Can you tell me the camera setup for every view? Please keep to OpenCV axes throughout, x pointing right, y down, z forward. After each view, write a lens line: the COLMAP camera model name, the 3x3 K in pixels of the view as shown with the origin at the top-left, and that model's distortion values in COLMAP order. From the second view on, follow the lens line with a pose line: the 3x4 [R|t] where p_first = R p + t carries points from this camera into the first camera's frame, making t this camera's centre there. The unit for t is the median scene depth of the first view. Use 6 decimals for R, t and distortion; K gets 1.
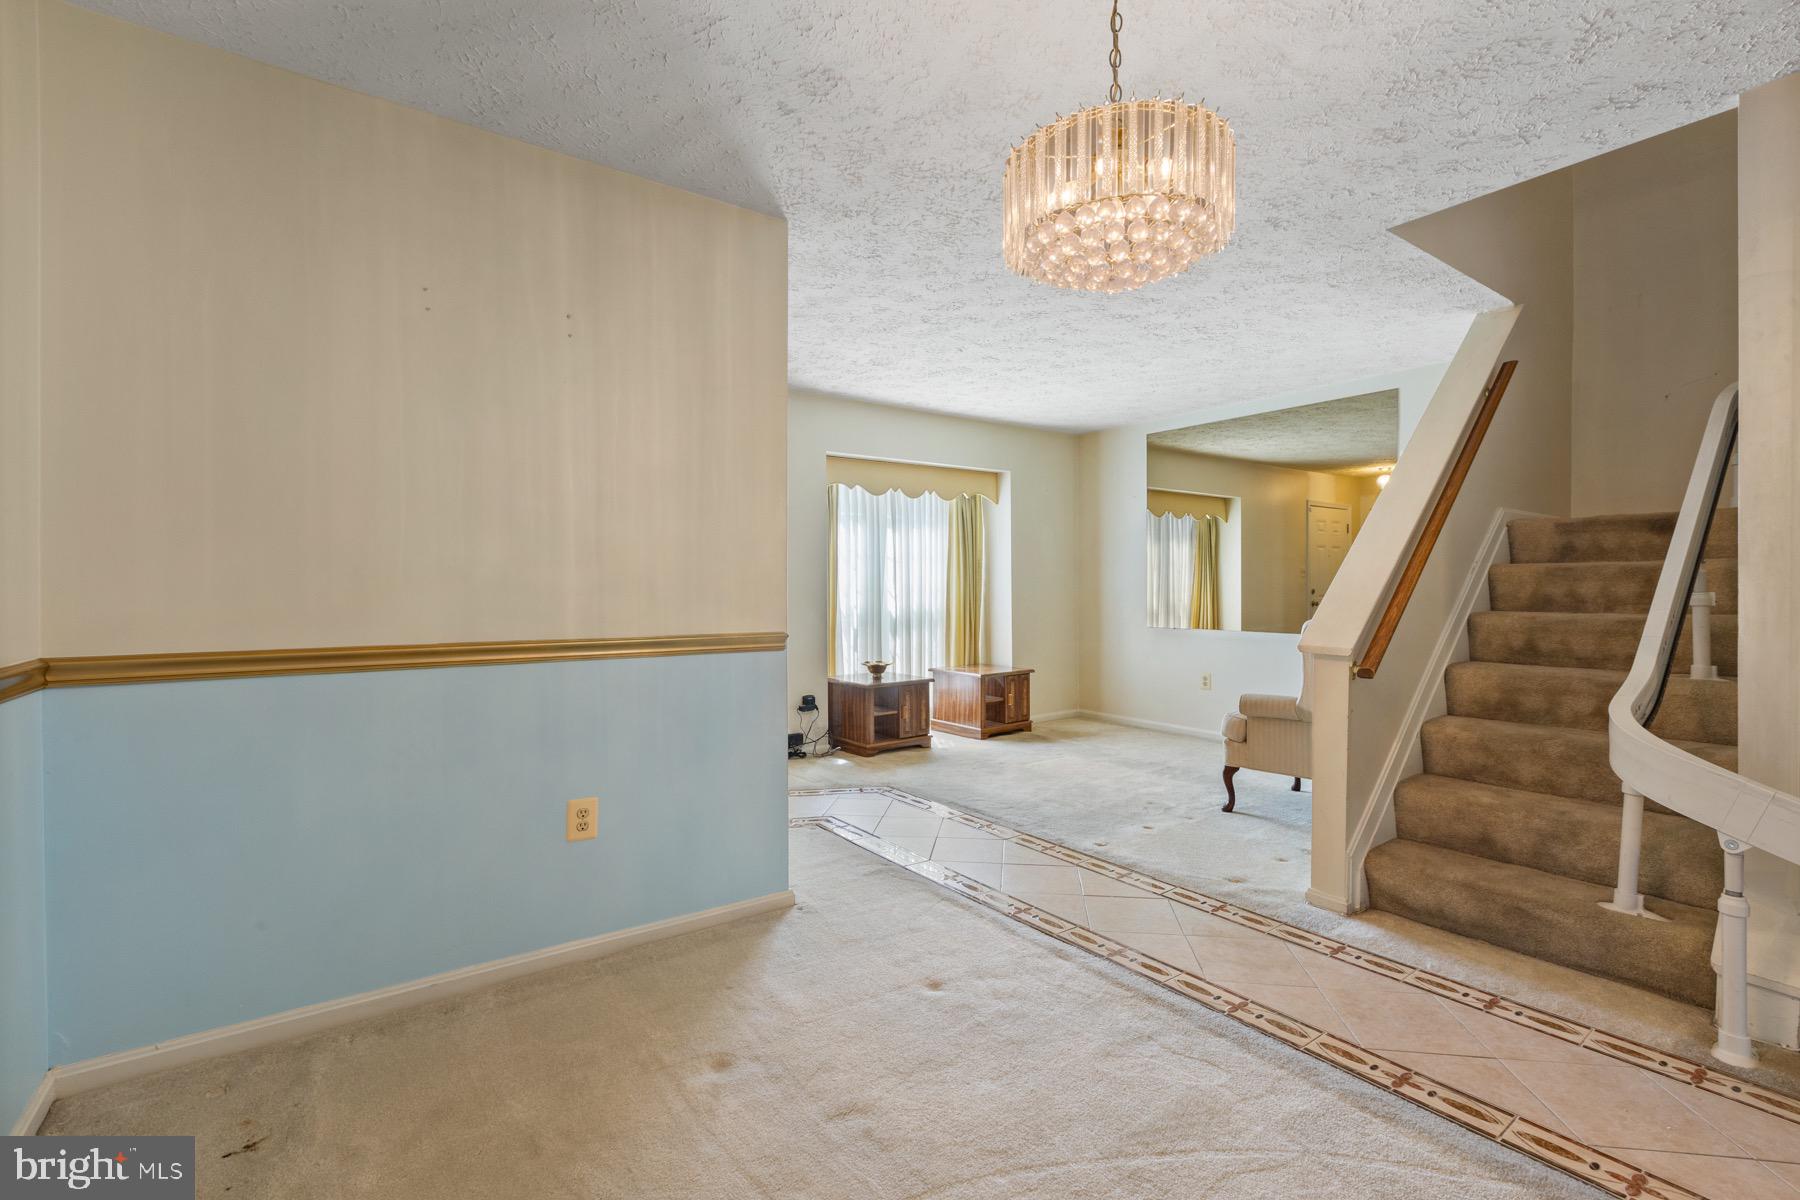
lens RADIAL K [[809.4, 0, 903.6], [0, 809.4, 589.8], [0, 0, 1]] dist [0.002565, -0.000038]
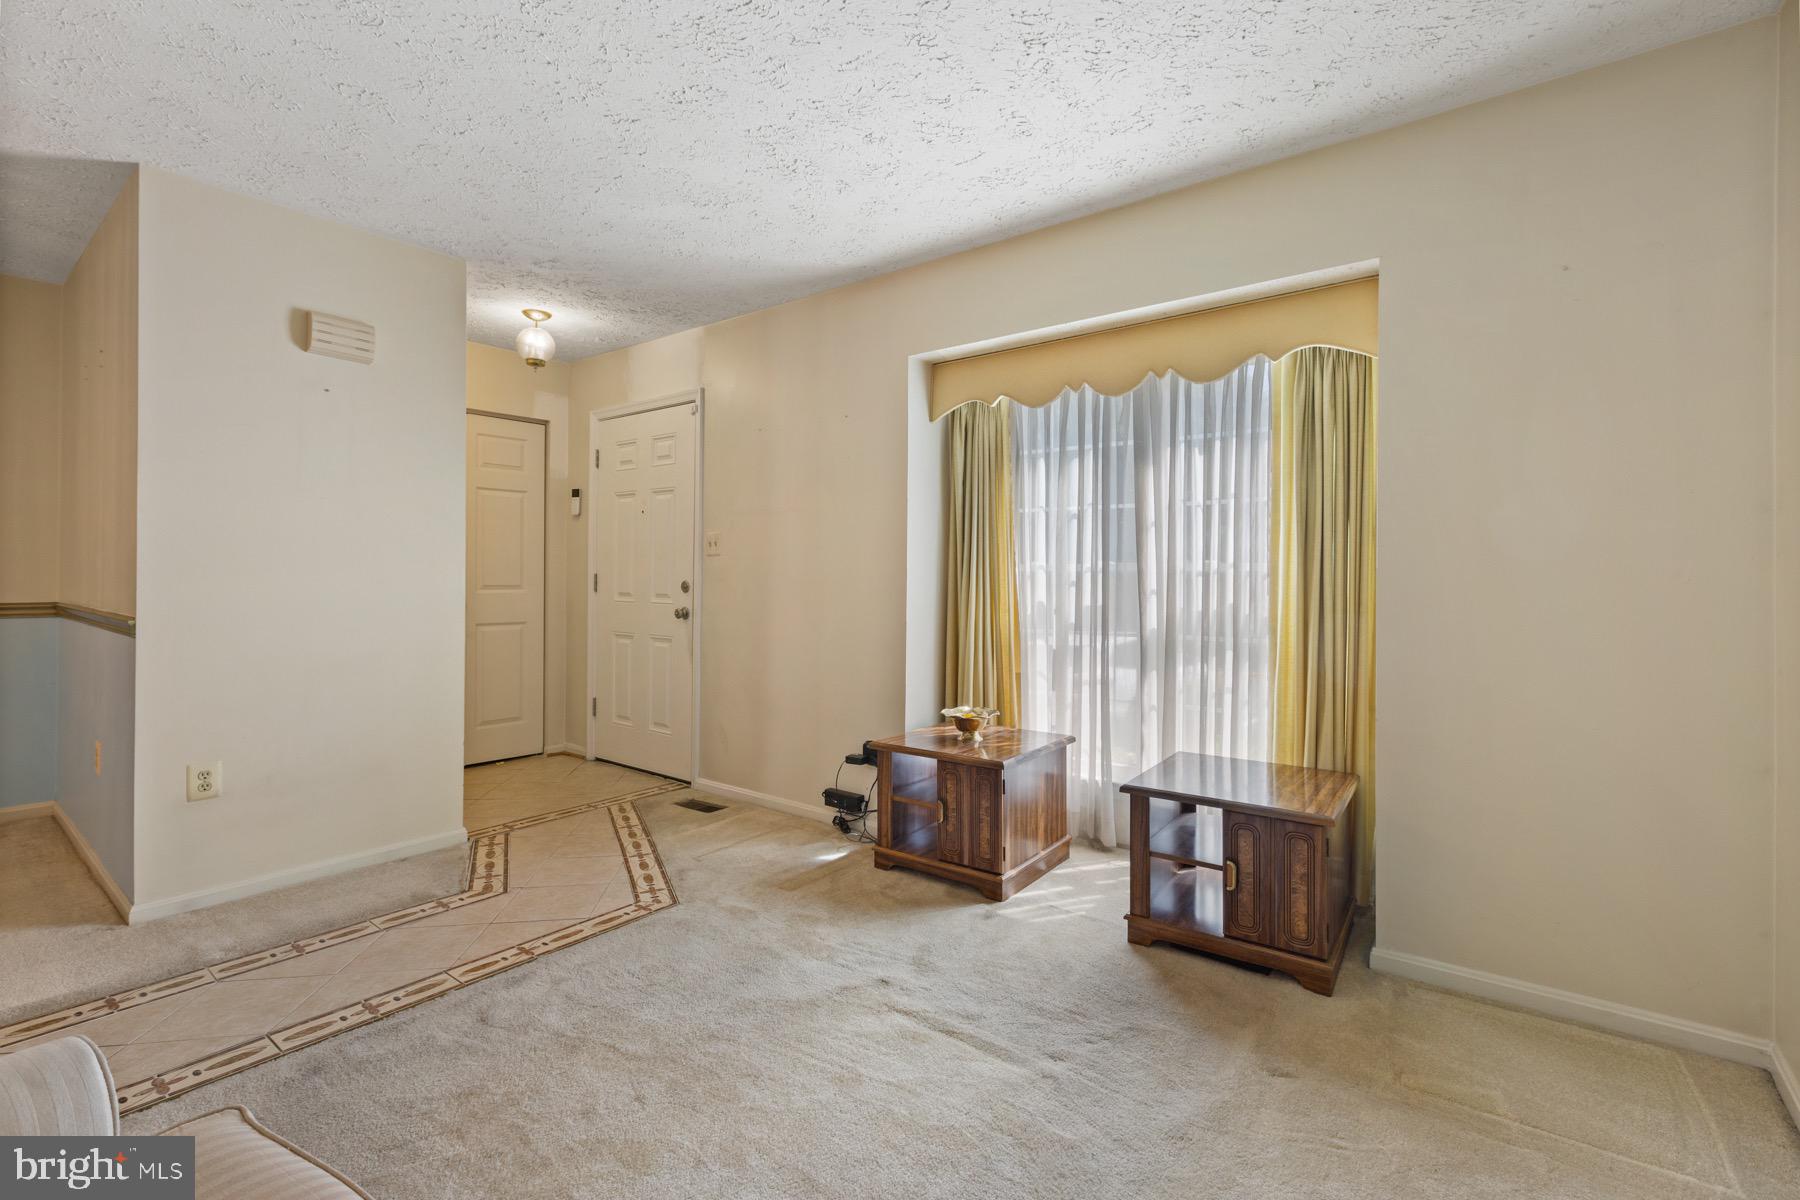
lens RADIAL K [[841.6, 0, 897.2], [0, 841.6, 575.1], [0, 0, 1]] dist [0.075260, 0.000062]
pose [[0.276245, 0.006826, -0.961063, 0.483020], [-0.013574, 0.999903, 0.003200, -0.005304], [0.960991, 0.012161, 0.276311, 0.744386]]
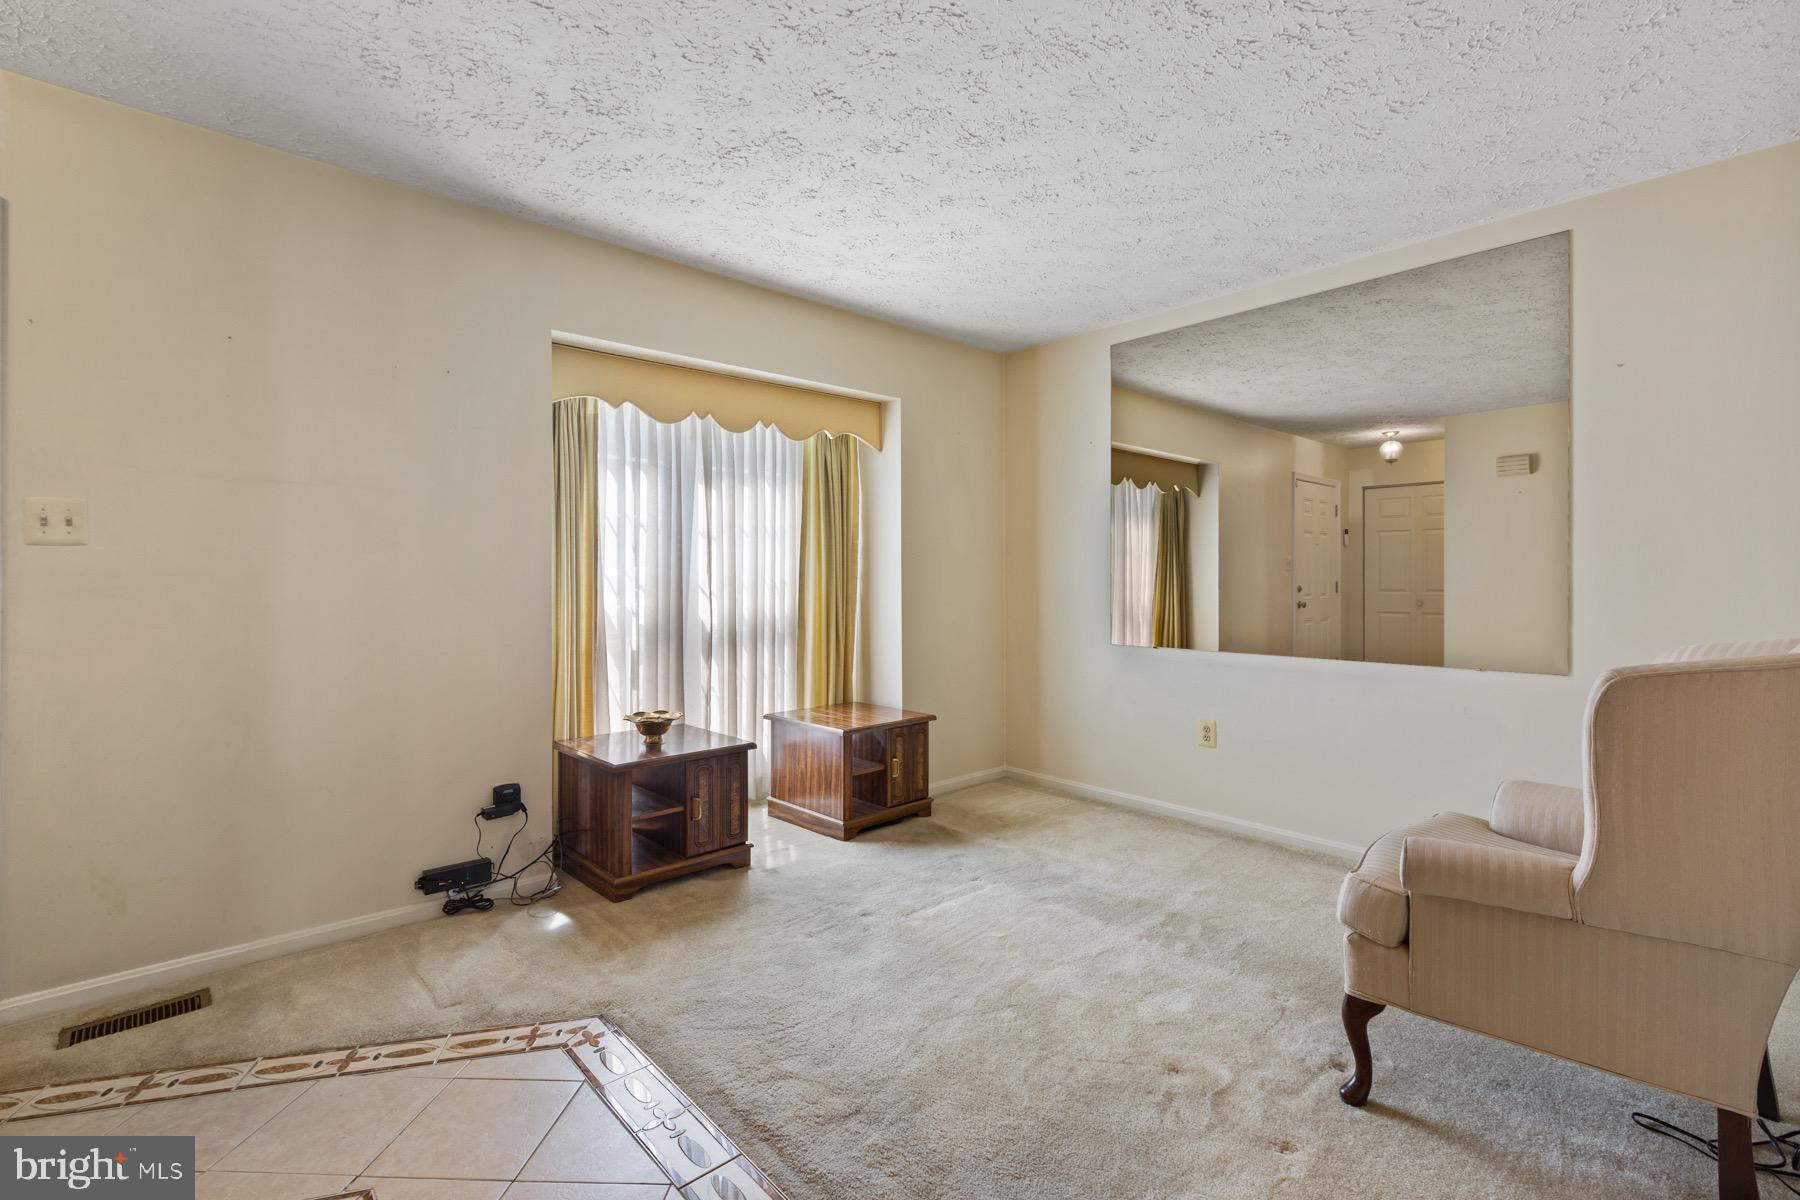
lens RADIAL K [[824.6, 0, 901.7], [0, 824.6, 563.3], [0, 0, 1]] dist [0.062240, -0.000008]
pose [[0.995494, 0.007028, 0.094565, 0.077008], [-0.004688, 0.999678, -0.024937, -0.001534], [-0.094709, 0.024381, 0.995206, 0.381677]]
